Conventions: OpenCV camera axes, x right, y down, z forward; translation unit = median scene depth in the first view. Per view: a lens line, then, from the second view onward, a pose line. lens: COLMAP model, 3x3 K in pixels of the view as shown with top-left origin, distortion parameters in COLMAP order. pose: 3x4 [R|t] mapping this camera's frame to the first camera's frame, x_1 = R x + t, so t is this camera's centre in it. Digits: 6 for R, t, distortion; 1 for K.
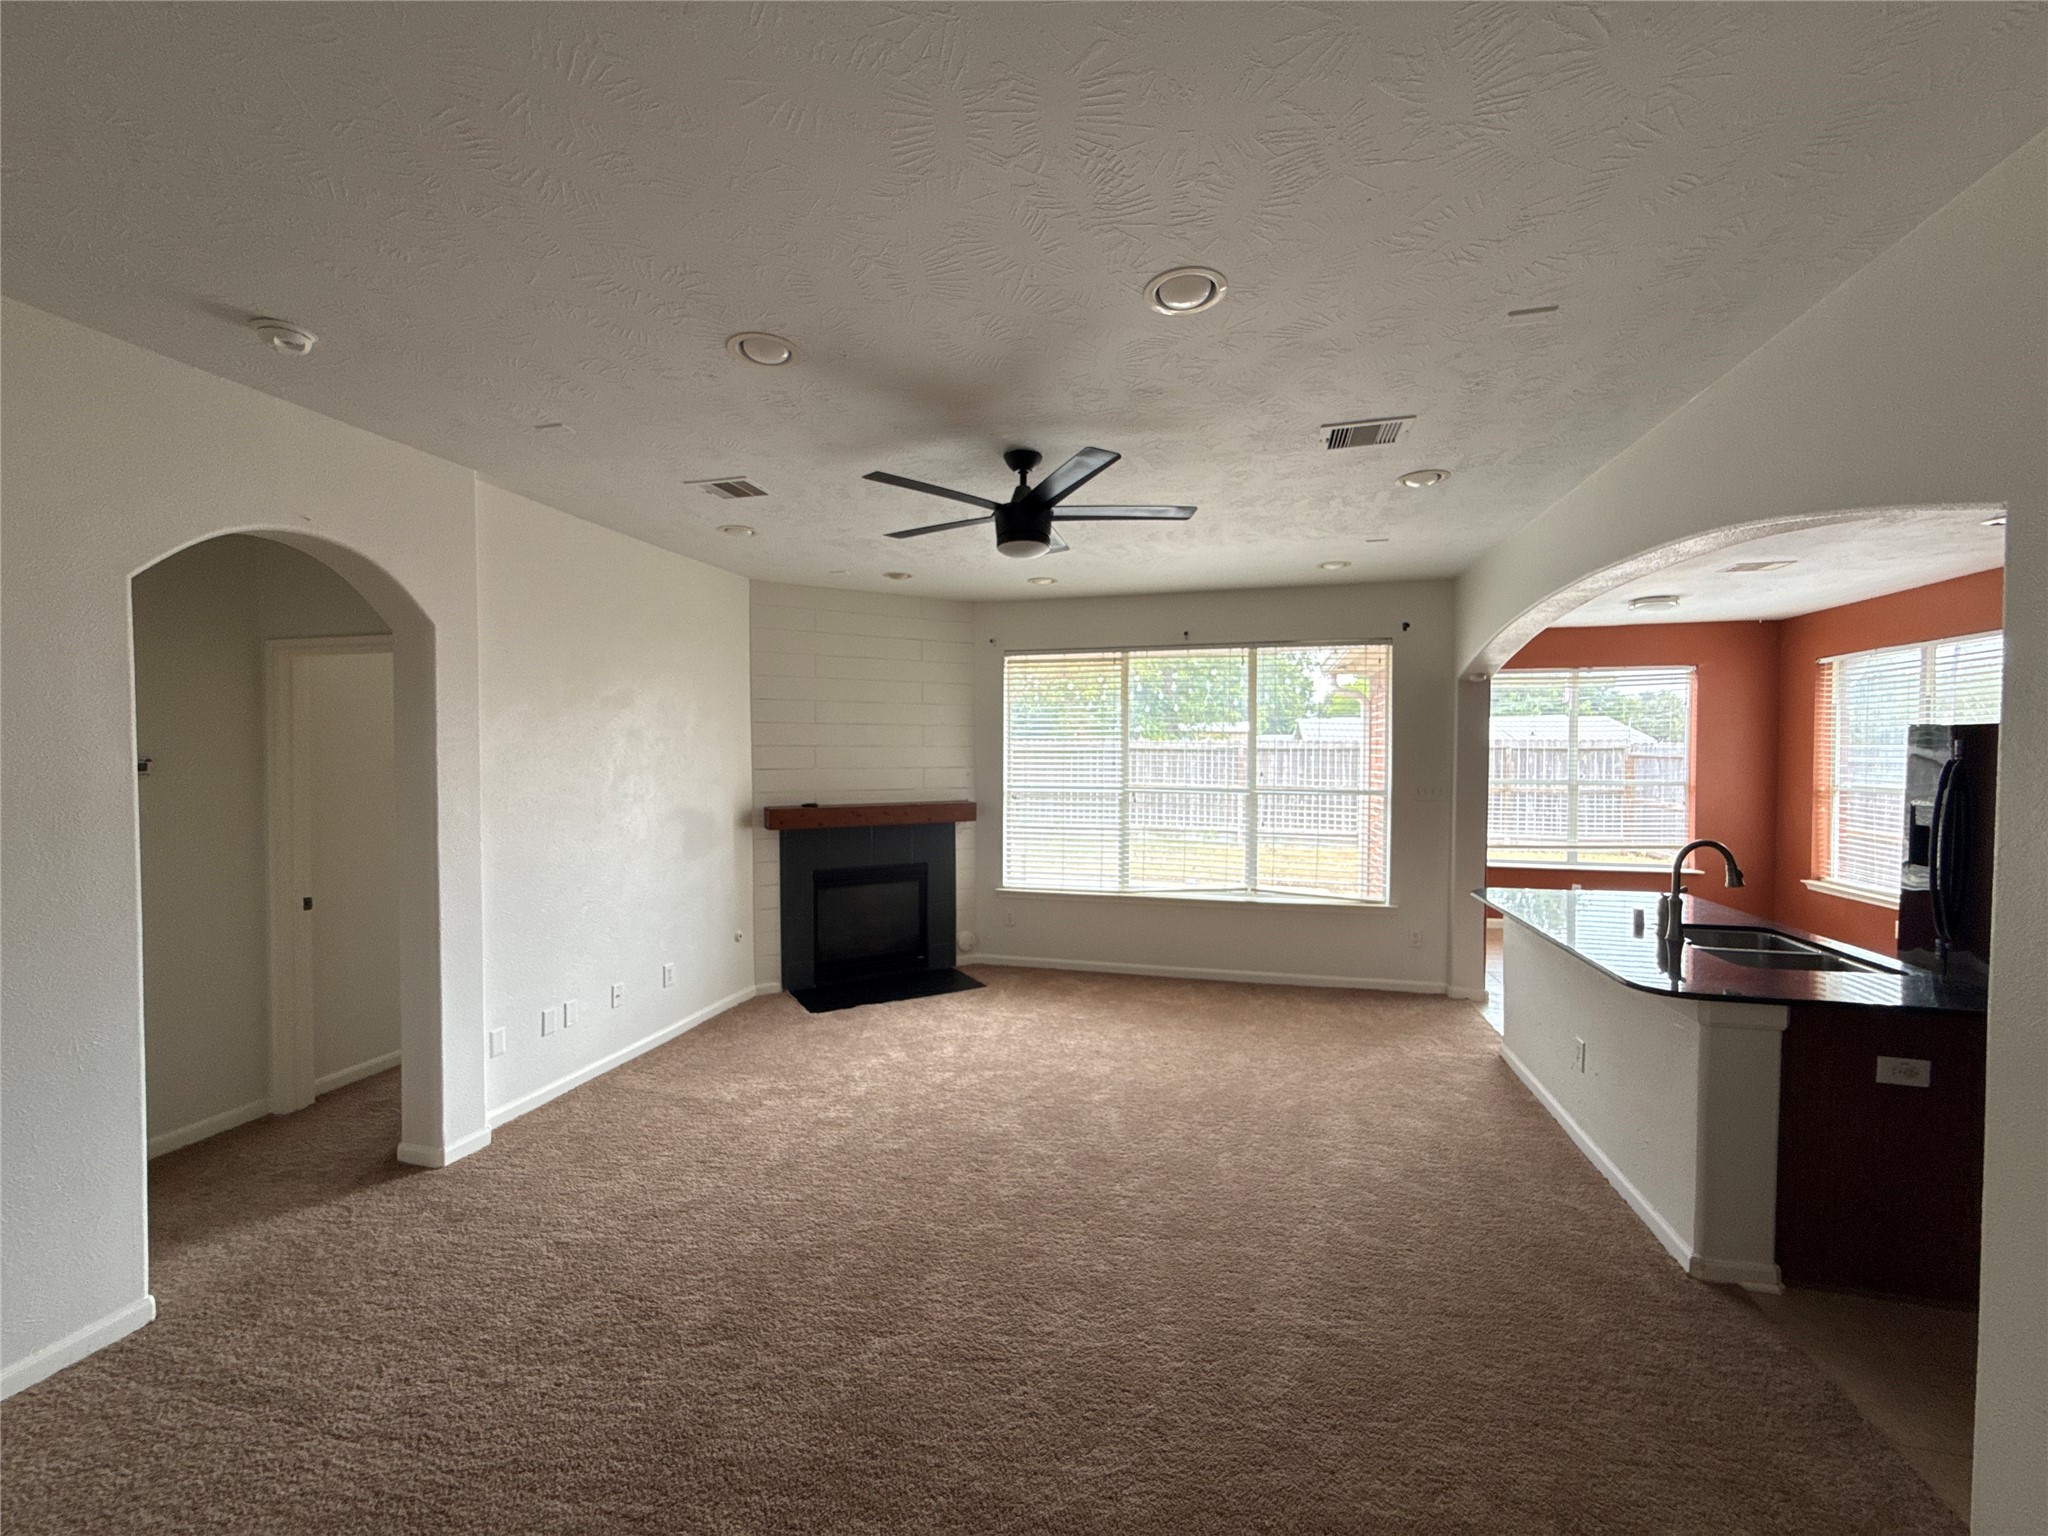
lens RADIAL K [[819.7, 0, 1023.9], [0, 819.7, 776.3], [0, 0, 1]] dist [-0.002025, 0.001323]
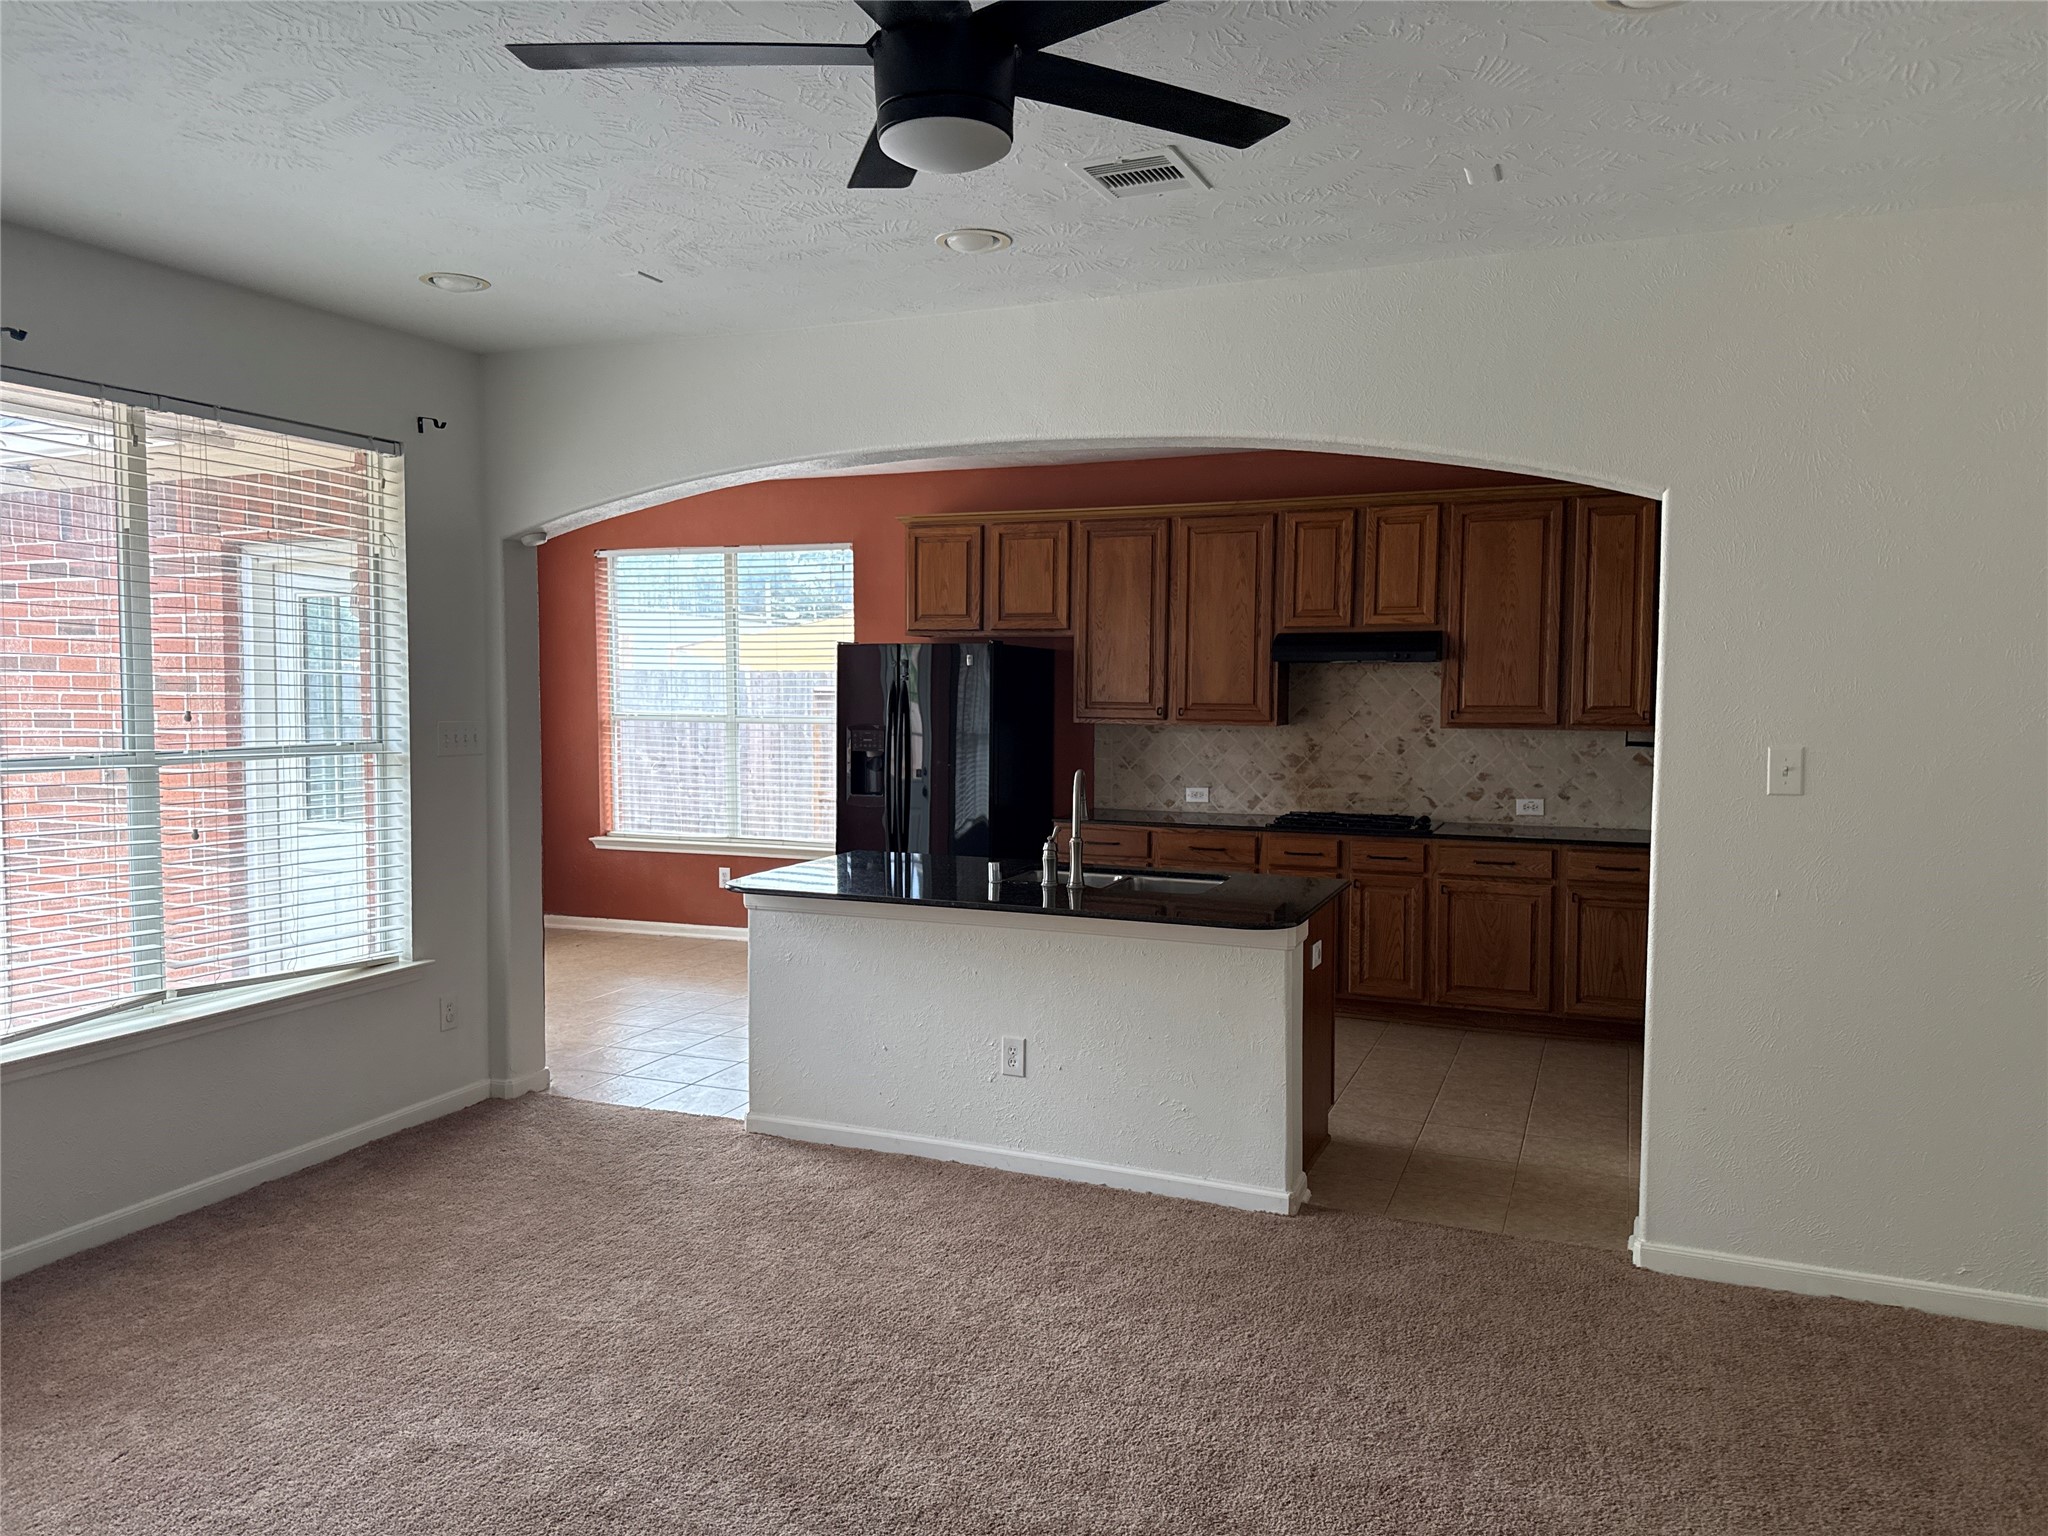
lens RADIAL K [[1449.9, 0, 1017.2], [0, 1449.9, 756.7], [0, 0, 1]] dist [0.009679, -0.033423]
pose [[0.138675, -0.052257, 0.988958, -0.404148], [0.028397, 0.998406, 0.048774, -0.005670], [-0.989931, 0.021320, 0.139938, 0.494453]]
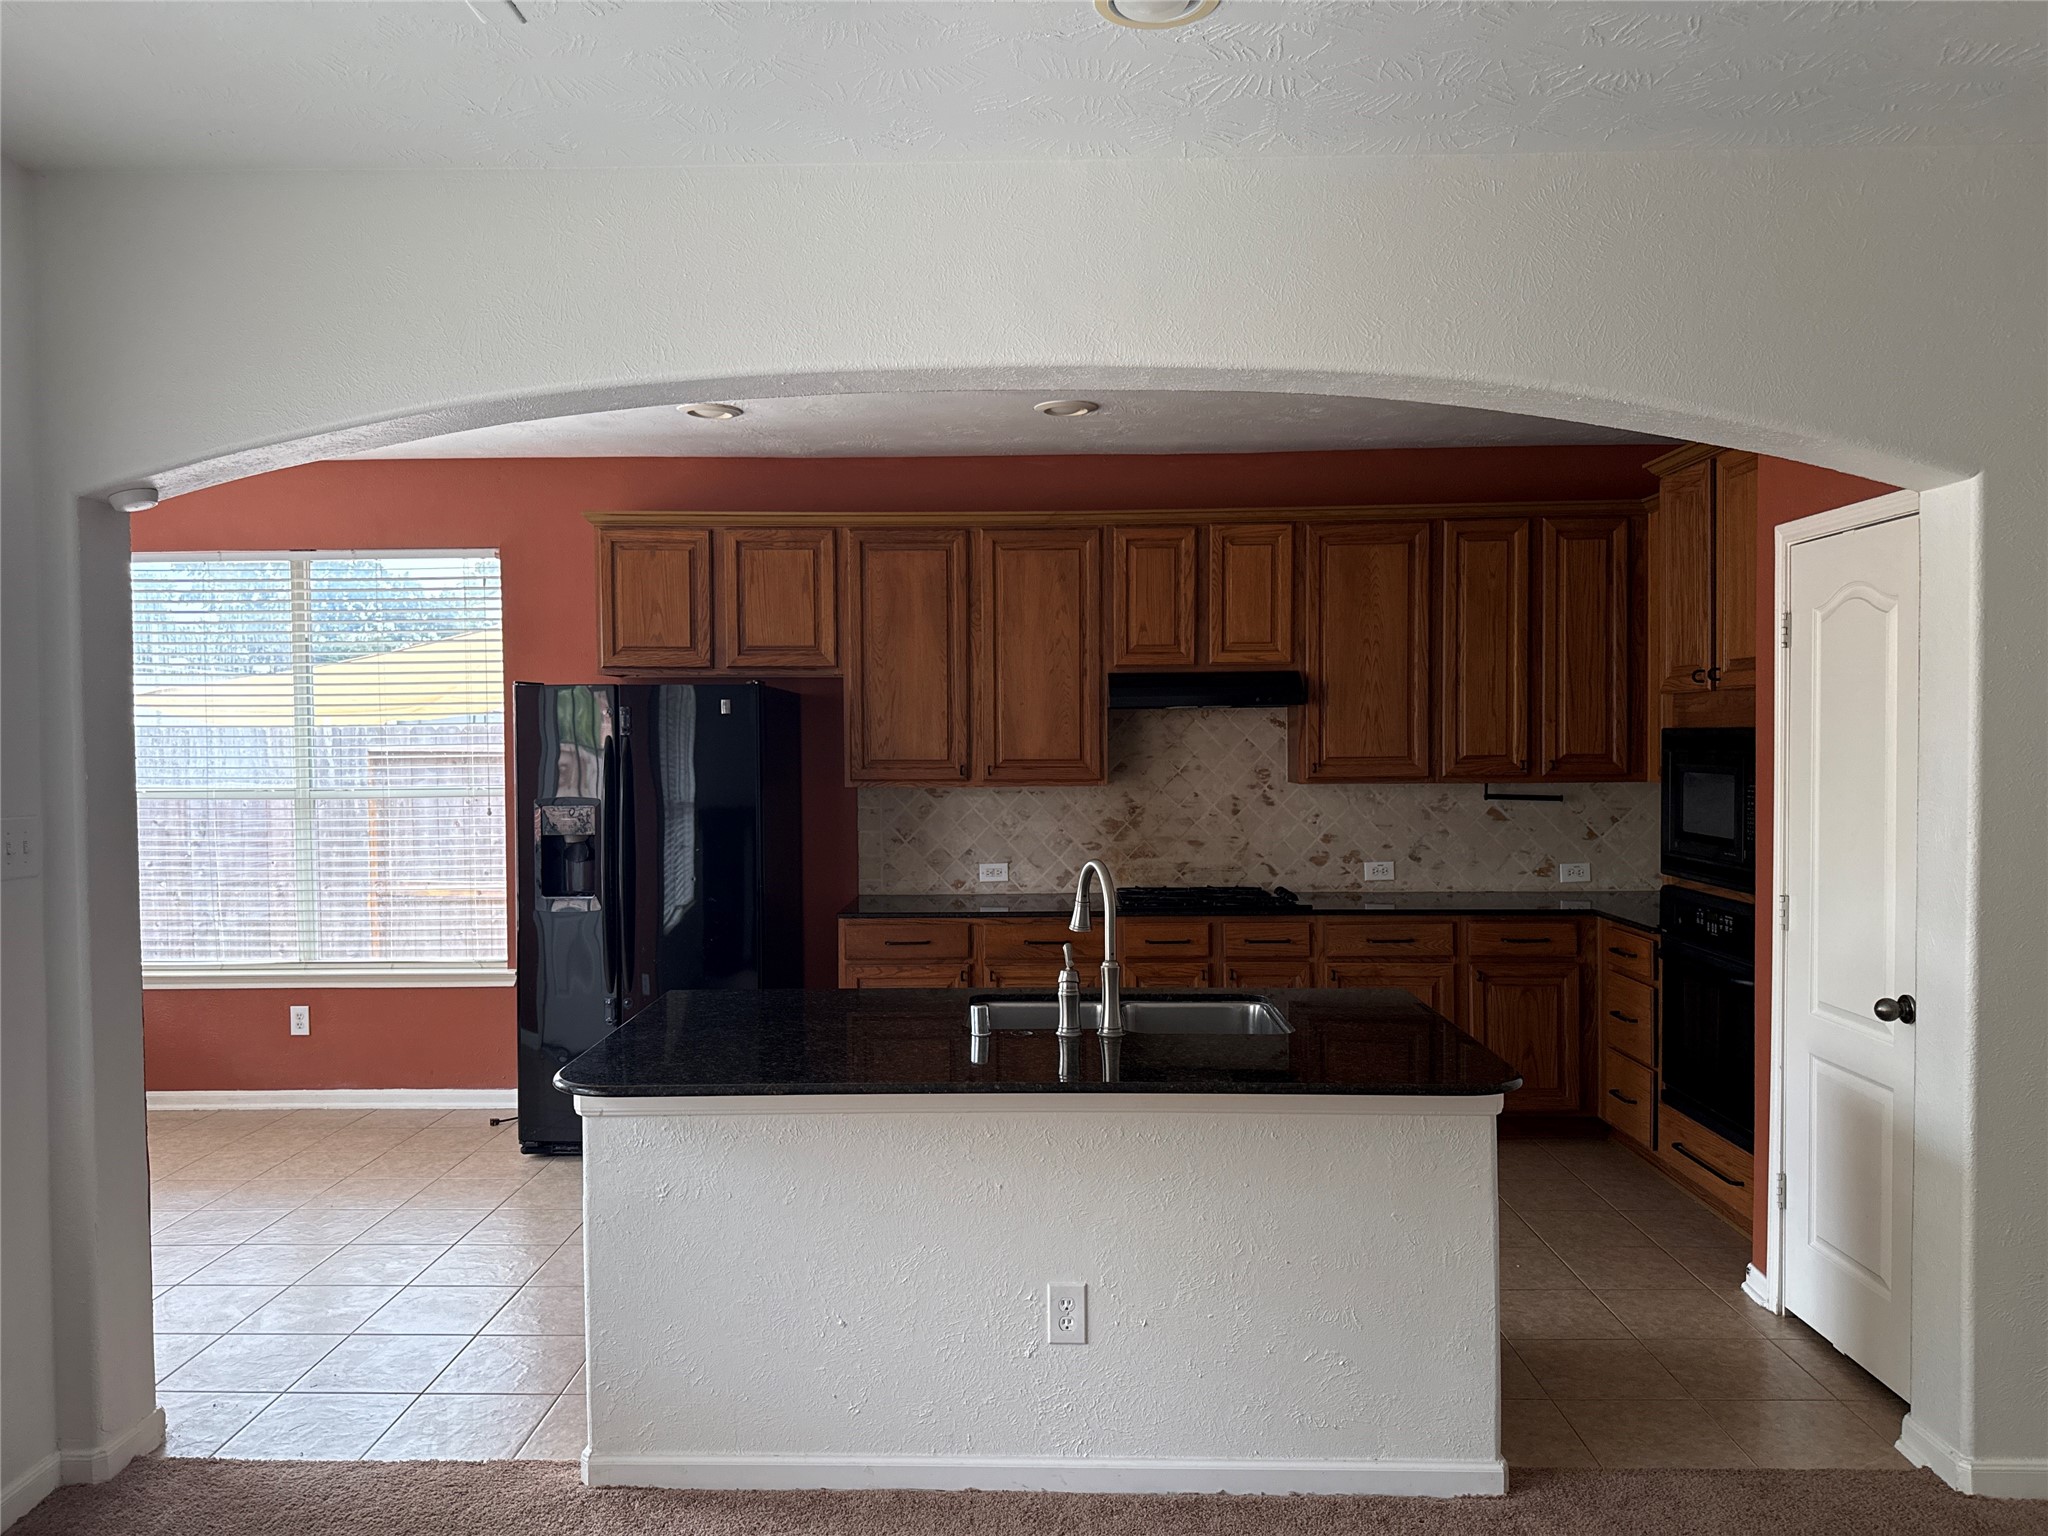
lens RADIAL K [[1449.9, 0, 1043.9], [0, 1449.9, 771.4], [0, 0, 1]] dist [0.009679, -0.033423]
pose [[-0.244286, -0.028968, 0.969270, -0.122714], [0.037185, 0.998539, 0.039215, -0.016718], [-0.968990, 0.045622, -0.242852, 0.735376]]
